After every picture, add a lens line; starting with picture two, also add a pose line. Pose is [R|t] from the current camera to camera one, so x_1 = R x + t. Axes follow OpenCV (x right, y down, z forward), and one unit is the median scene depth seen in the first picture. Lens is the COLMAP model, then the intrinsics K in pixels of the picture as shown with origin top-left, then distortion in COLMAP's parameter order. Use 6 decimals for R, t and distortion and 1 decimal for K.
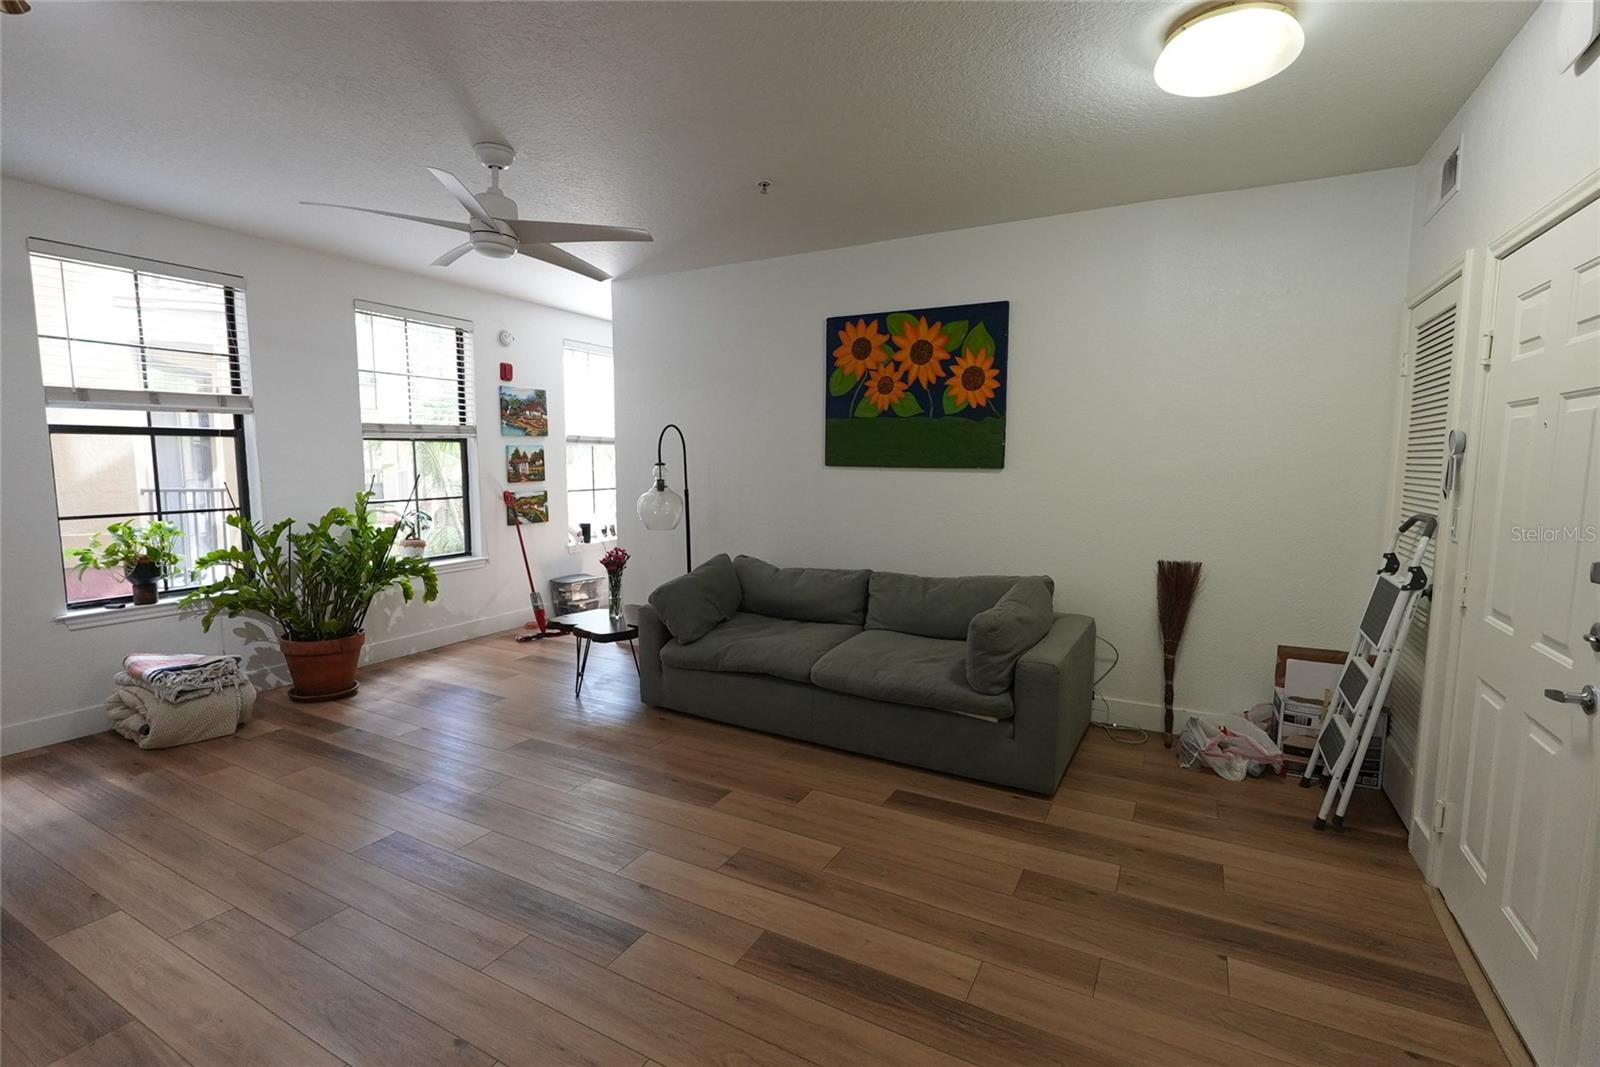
lens RADIAL K [[729.7, 0, 800.0], [0, 729.7, 533.5], [0, 0, 1]] dist [-0.000924, 0.000168]
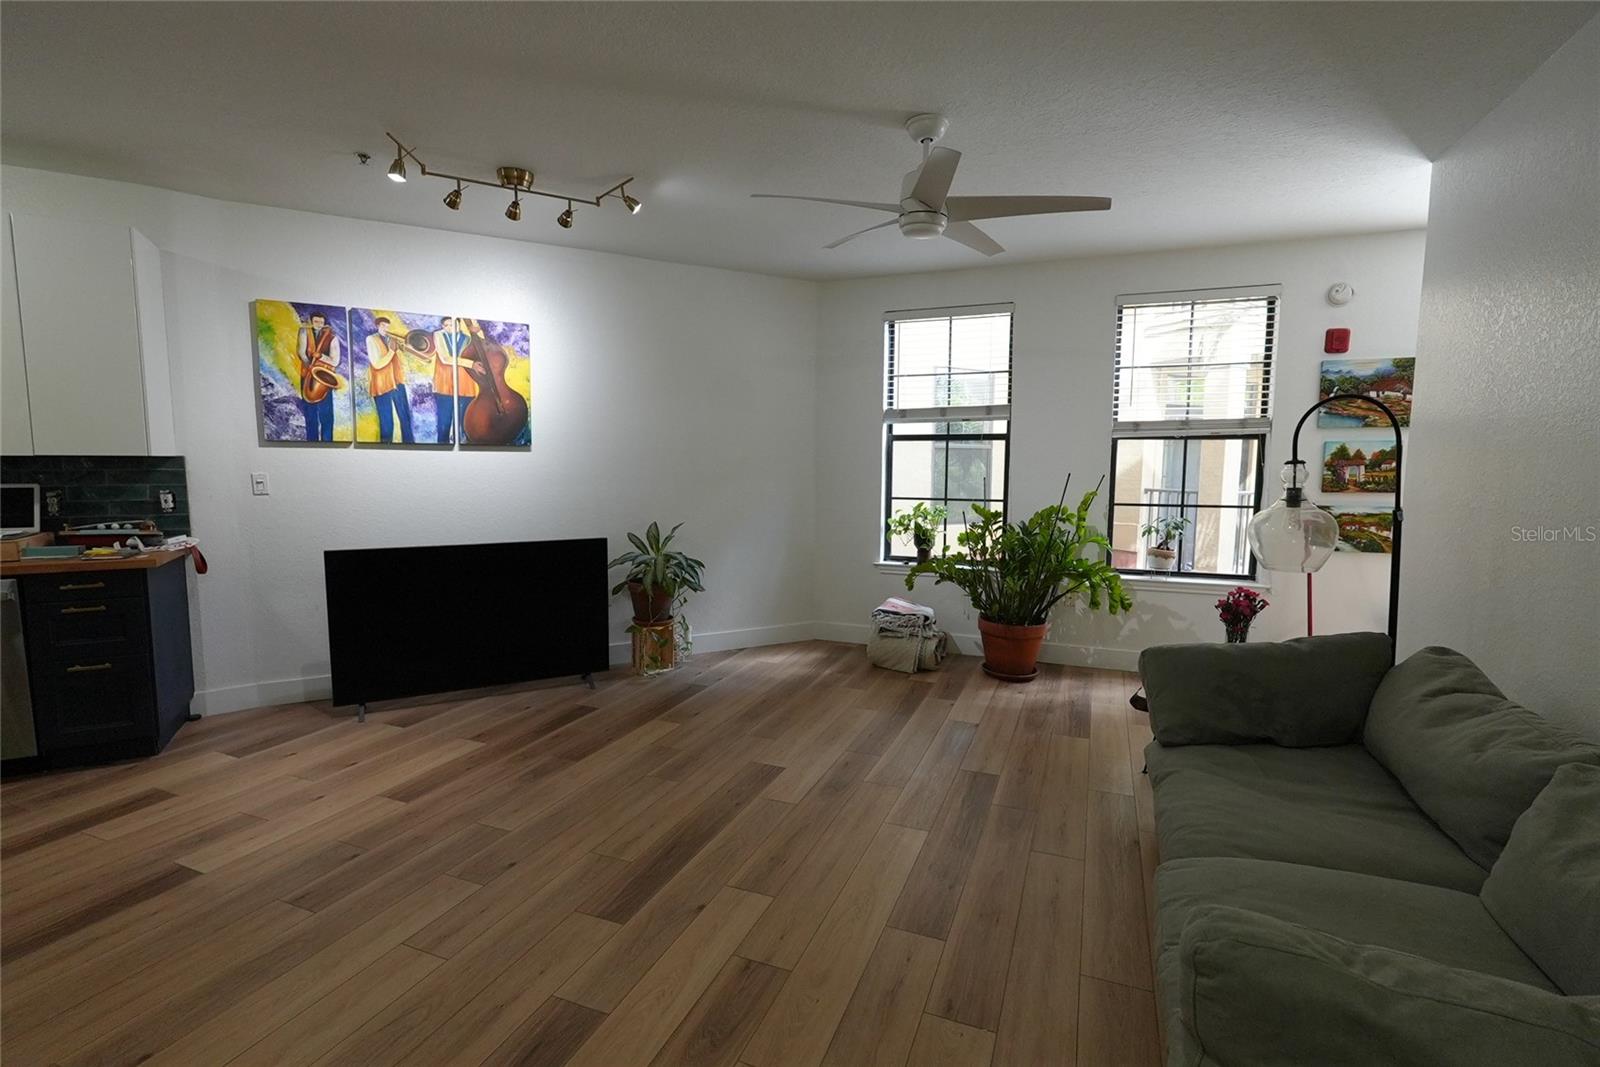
lens RADIAL K [[732.3, 0, 797.9], [0, 732.3, 535.2], [0, 0, 1]] dist [-0.002804, 0.000509]
pose [[0.108936, 0.095777, -0.989424, 0.291652], [-0.109999, 0.990396, 0.083760, -0.032311], [0.987944, 0.099711, 0.118425, 0.419034]]
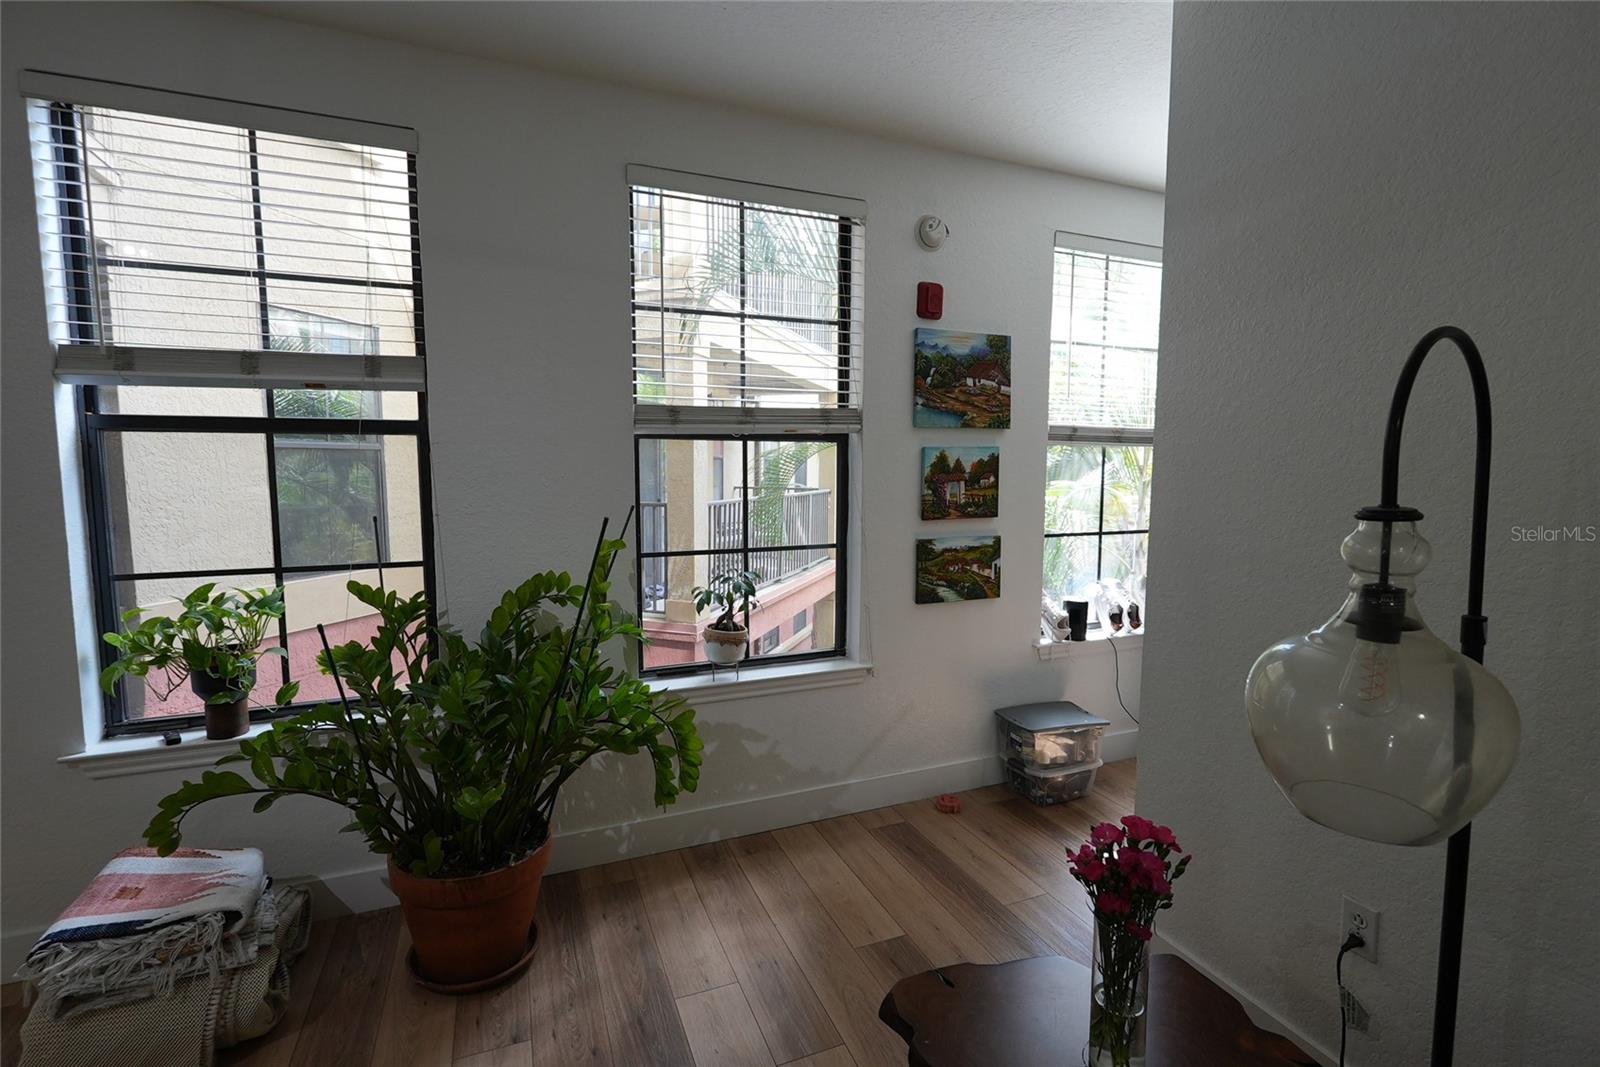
lens RADIAL K [[734.2, 0, 797.3], [0, 734.2, 534.0], [0, 0, 1]] dist [-0.000451, -0.000052]
pose [[0.771309, 0.060181, -0.633609, -0.150144], [-0.067652, 0.997632, 0.012402, -0.064078], [0.632855, 0.033300, 0.773554, 0.581906]]
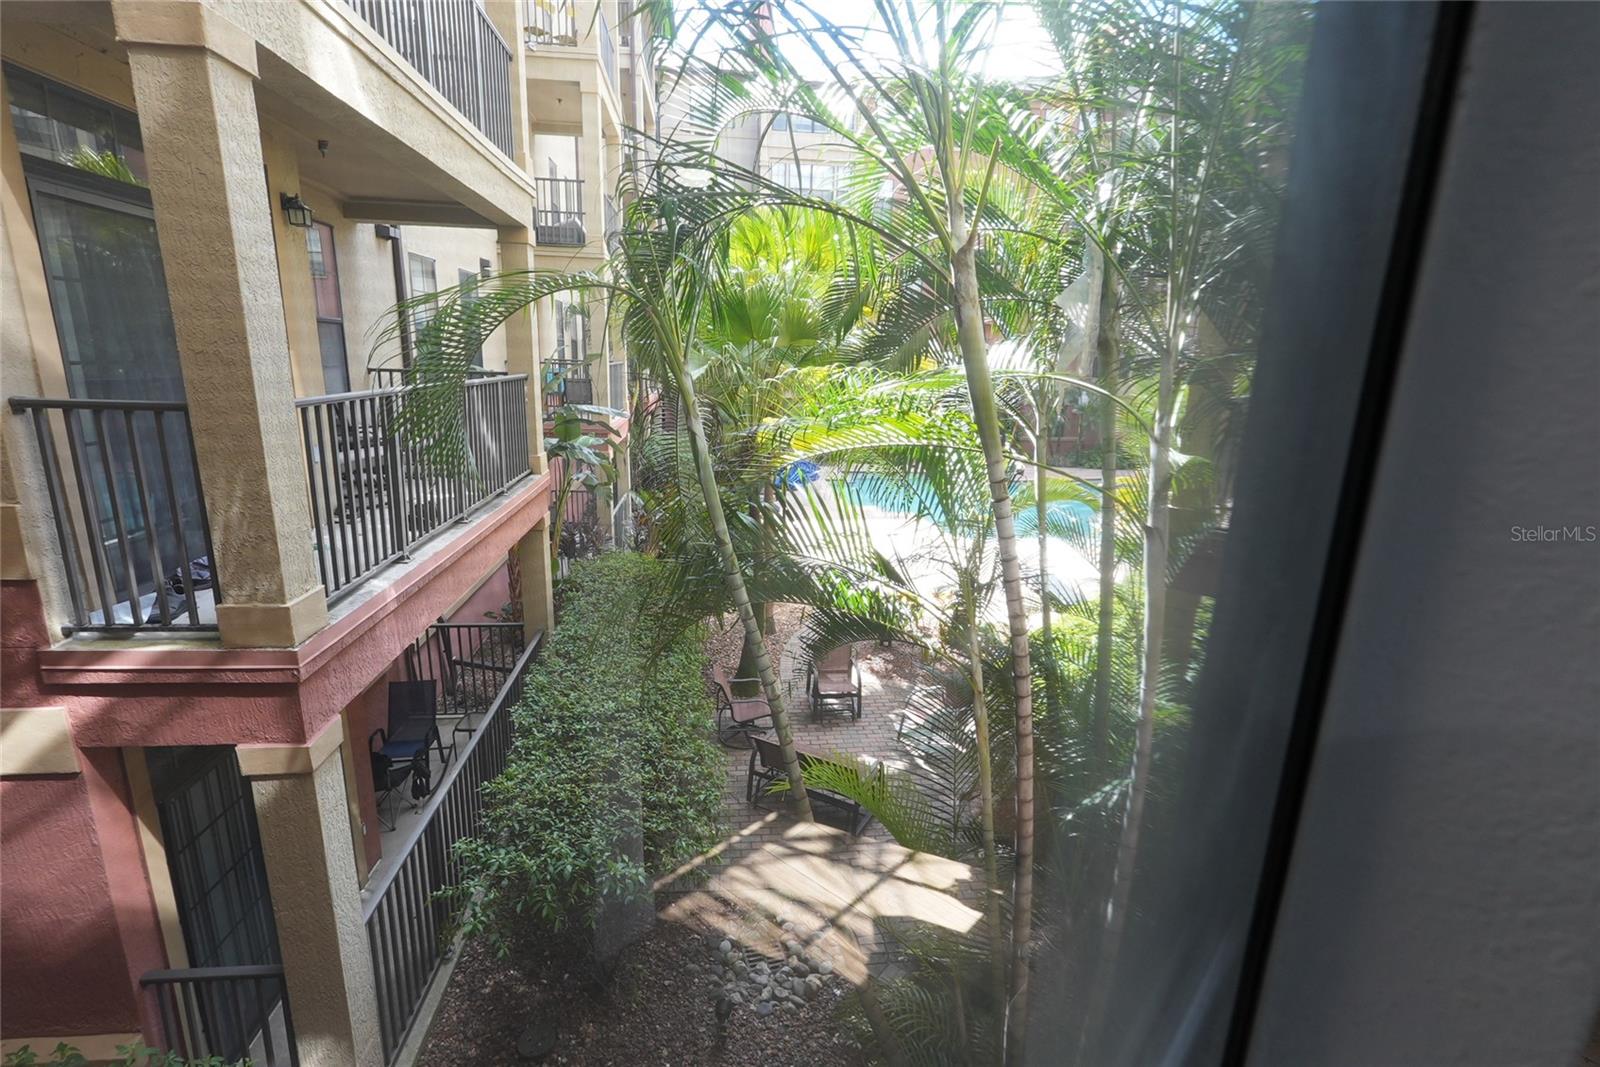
lens RADIAL K [[734.2, 0, 797.3], [0, 734.2, 534.0], [0, 0, 1]] dist [-0.000451, -0.000052]
pose [[0.963341, 0.086919, -0.253808, -0.279762], [-0.052179, 0.988699, 0.140541, -0.074042], [0.263155, -0.122146, 0.956990, 0.724881]]
